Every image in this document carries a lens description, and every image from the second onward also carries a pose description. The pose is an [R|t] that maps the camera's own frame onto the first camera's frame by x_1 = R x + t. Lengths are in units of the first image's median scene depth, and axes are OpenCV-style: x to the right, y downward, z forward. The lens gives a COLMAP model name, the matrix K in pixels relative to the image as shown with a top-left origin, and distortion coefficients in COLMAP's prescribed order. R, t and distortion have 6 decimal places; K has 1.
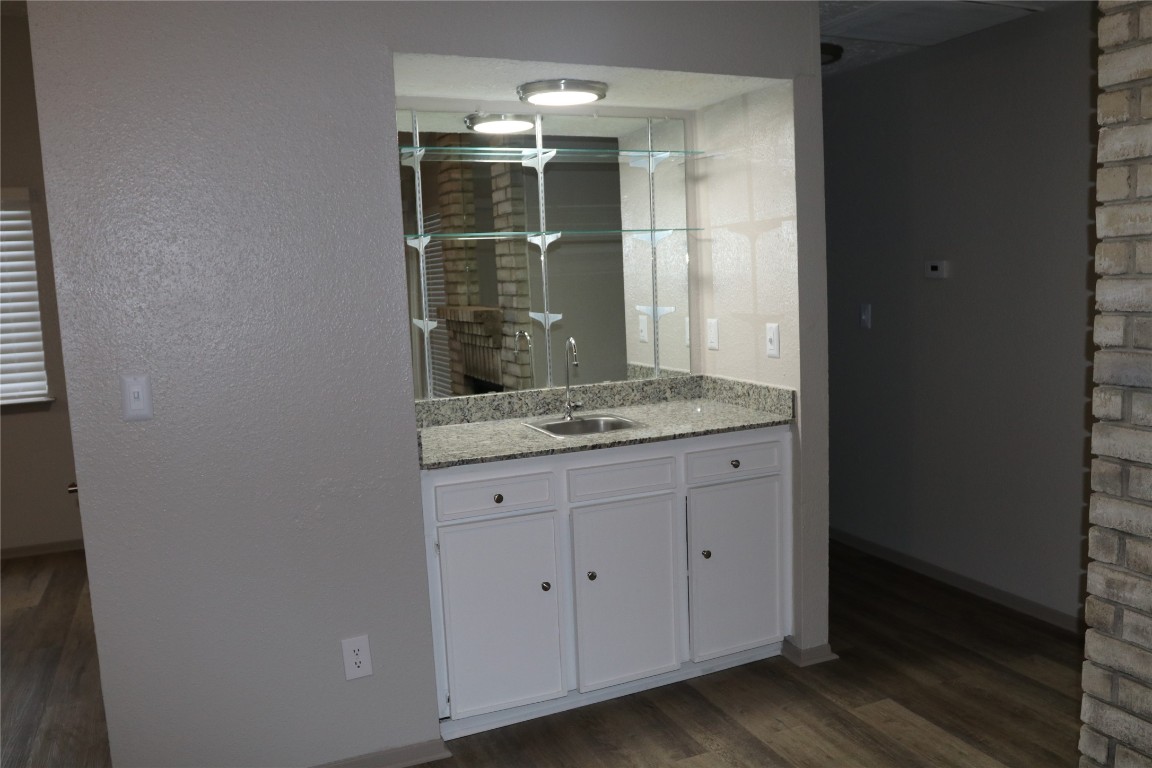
lens RADIAL K [[908.1, 0, 558.1], [0, 908.1, 376.5], [0, 0, 1]] dist [-0.092879, 0.057355]
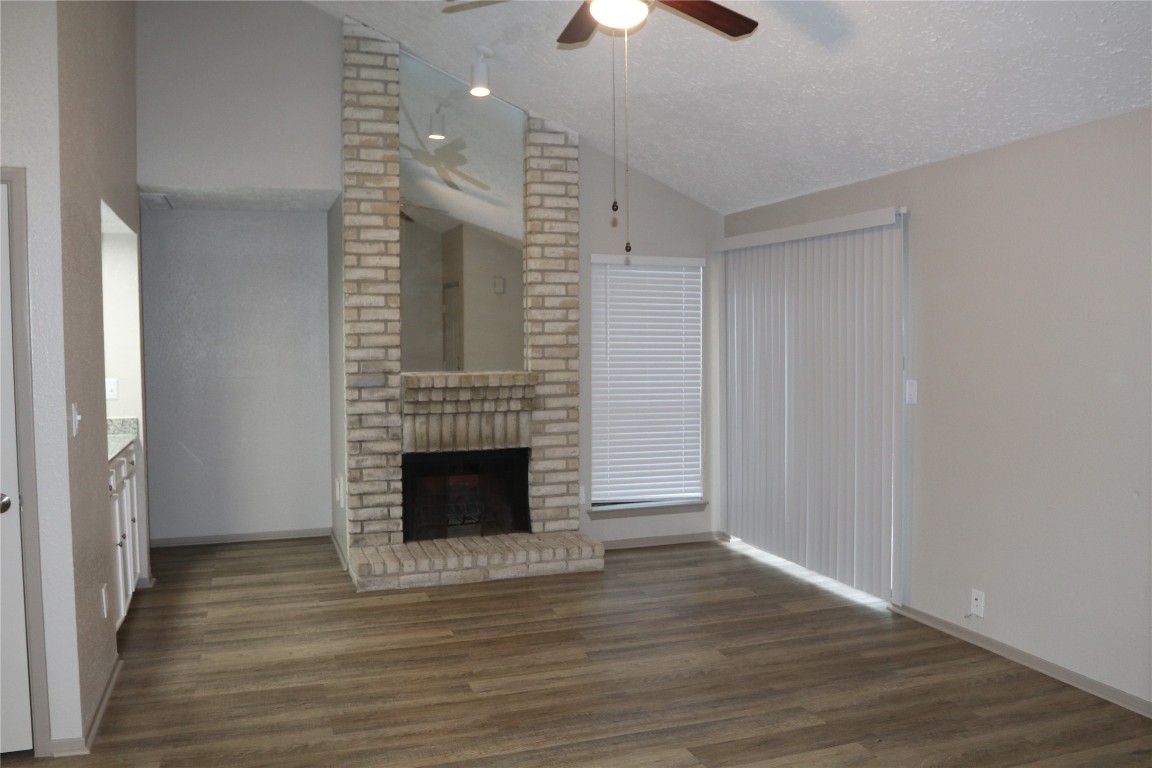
lens RADIAL K [[908.1, 0, 564.2], [0, 908.1, 375.0], [0, 0, 1]] dist [-0.092879, 0.057355]
pose [[0.063043, -0.003673, 0.998004, -1.499426], [0.119486, 0.992828, -0.003894, 0.042520], [-0.990832, 0.119493, 0.063030, 0.123900]]
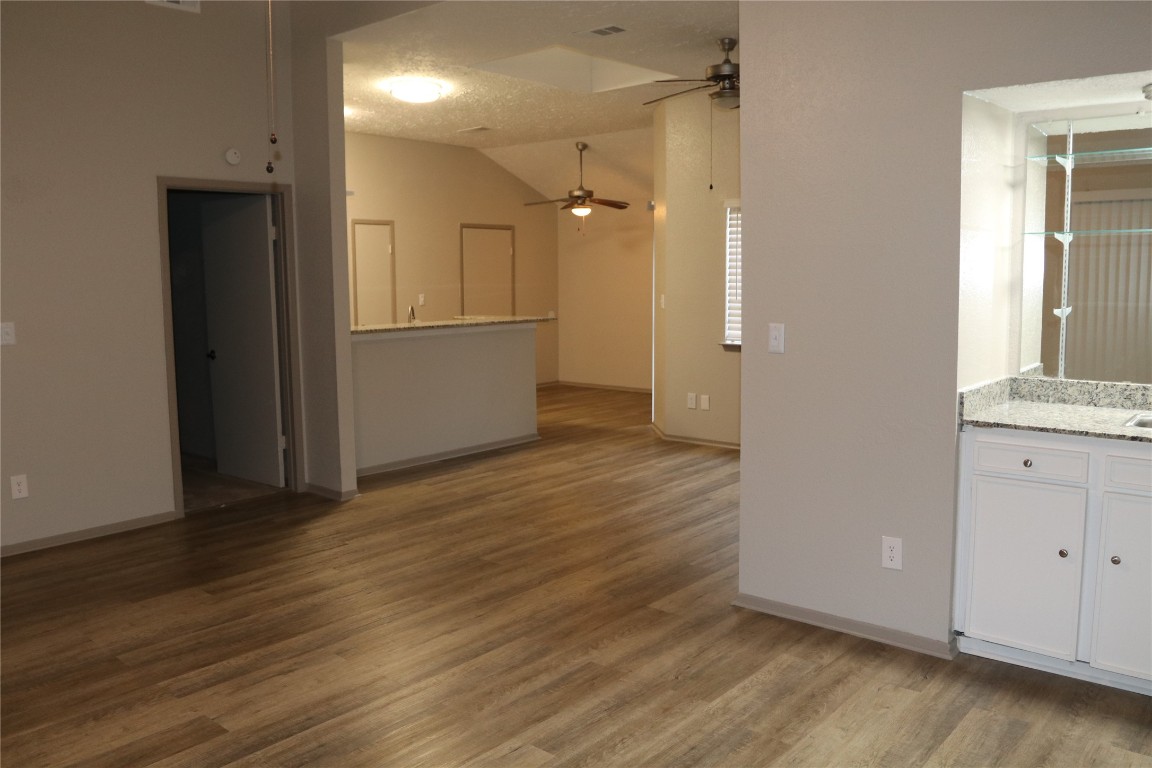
lens RADIAL K [[908.1, 0, 566.8], [0, 908.1, 374.7], [0, 0, 1]] dist [-0.092879, 0.057355]
pose [[0.443095, 0.134824, -0.886278, 0.656258], [-0.111298, 0.989251, 0.094845, -0.018941], [0.889539, 0.056616, 0.453338, -0.041372]]
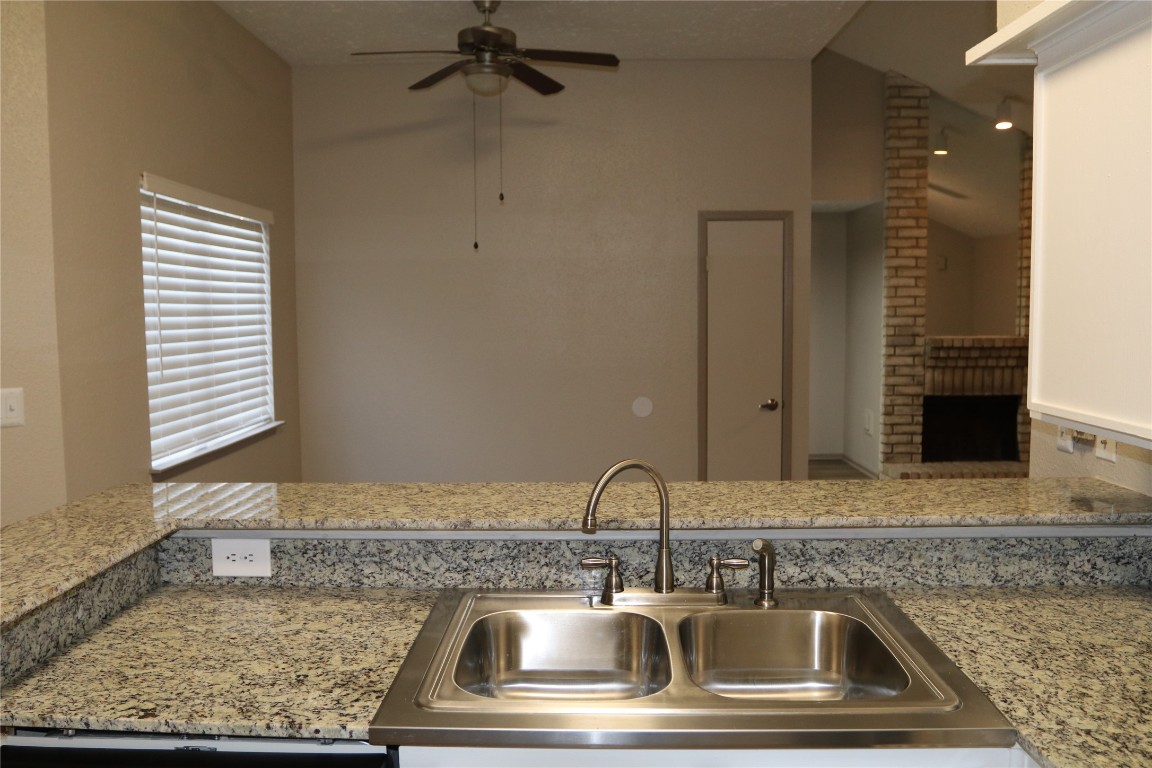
lens RADIAL K [[908.1, 0, 563.4], [0, 908.1, 371.4], [0, 0, 1]] dist [-0.092879, 0.057355]
pose [[0.409932, -0.027983, 0.911687, -2.395557], [0.095249, 0.995378, -0.012277, 0.023173], [-0.907129, 0.091870, 0.410702, 0.499995]]
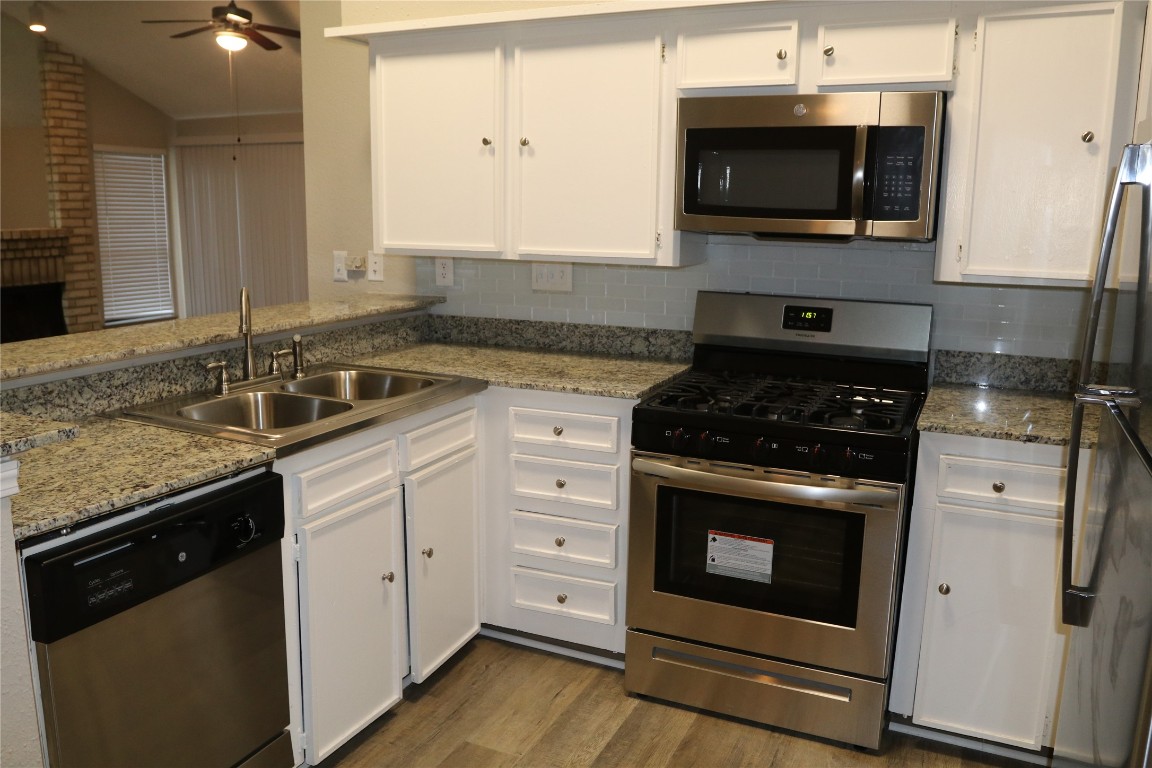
lens RADIAL K [[908.1, 0, 566.1], [0, 908.1, 378.2], [0, 0, 1]] dist [-0.092879, 0.057355]
pose [[-0.664820, -0.106194, 0.739417, -2.699040], [0.102736, 0.967439, 0.231315, -0.006777], [-0.739905, 0.229747, -0.632263, 1.055676]]
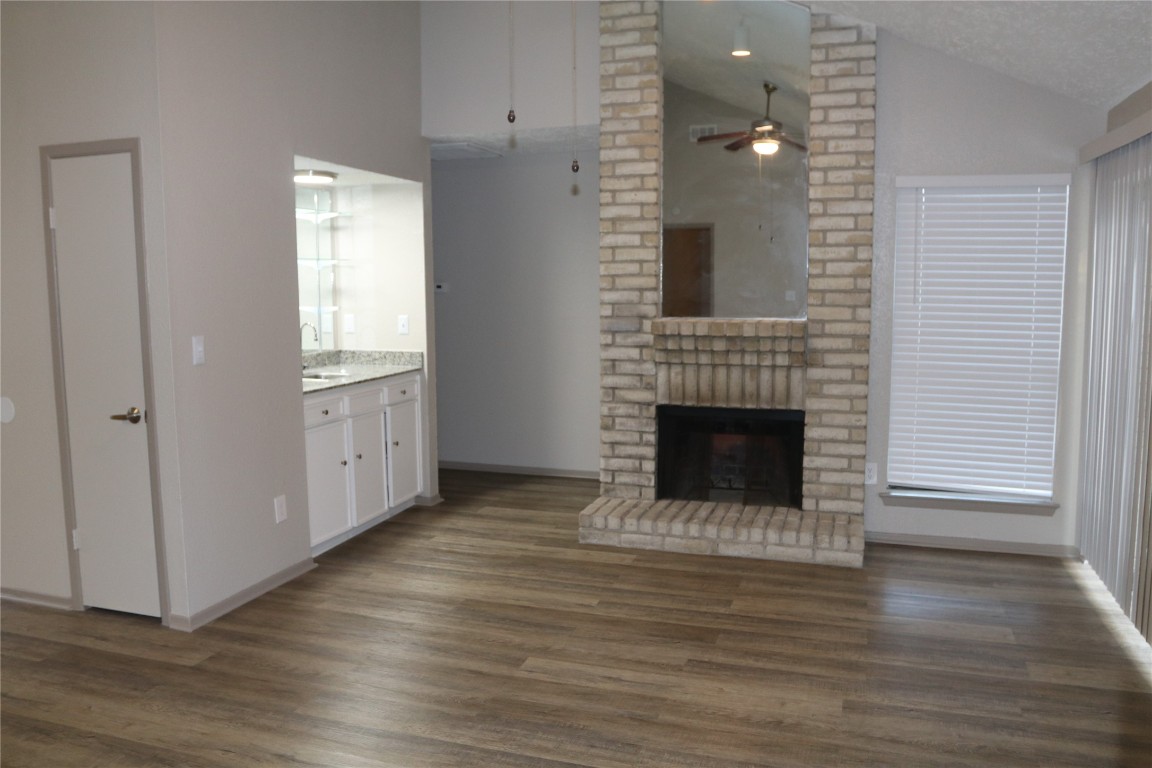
lens RADIAL K [[908.1, 0, 563.7], [0, 908.1, 373.9], [0, 0, 1]] dist [-0.092879, 0.057355]
pose [[0.660351, -0.040943, 0.749840, -1.044741], [0.064725, 0.997900, -0.002513, 0.094388], [-0.748162, 0.050193, 0.661615, -0.475721]]
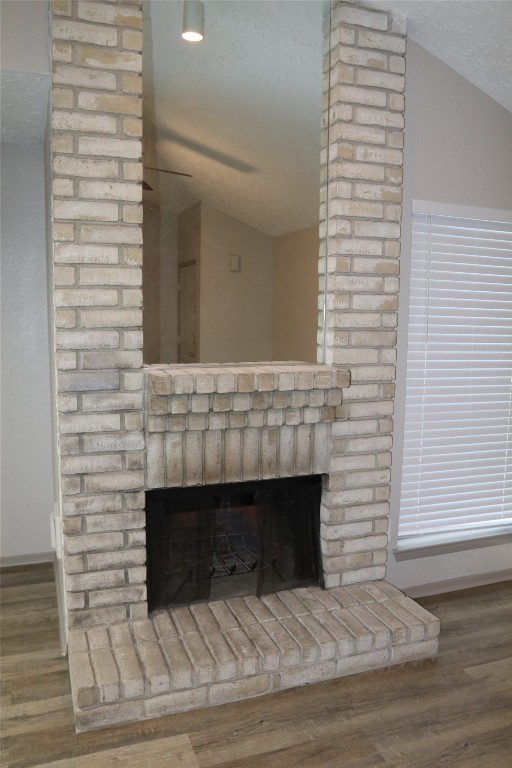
lens RADIAL K [[605.4, 0, 250.0], [0, 605.4, 391.7], [0, 0, 1]] dist [-0.092879, 0.057355]
pose [[0.052180, -0.086677, 0.994869, -0.373930], [0.106541, 0.991024, 0.080754, -0.034240], [-0.992938, 0.101781, 0.060946, 0.407949]]
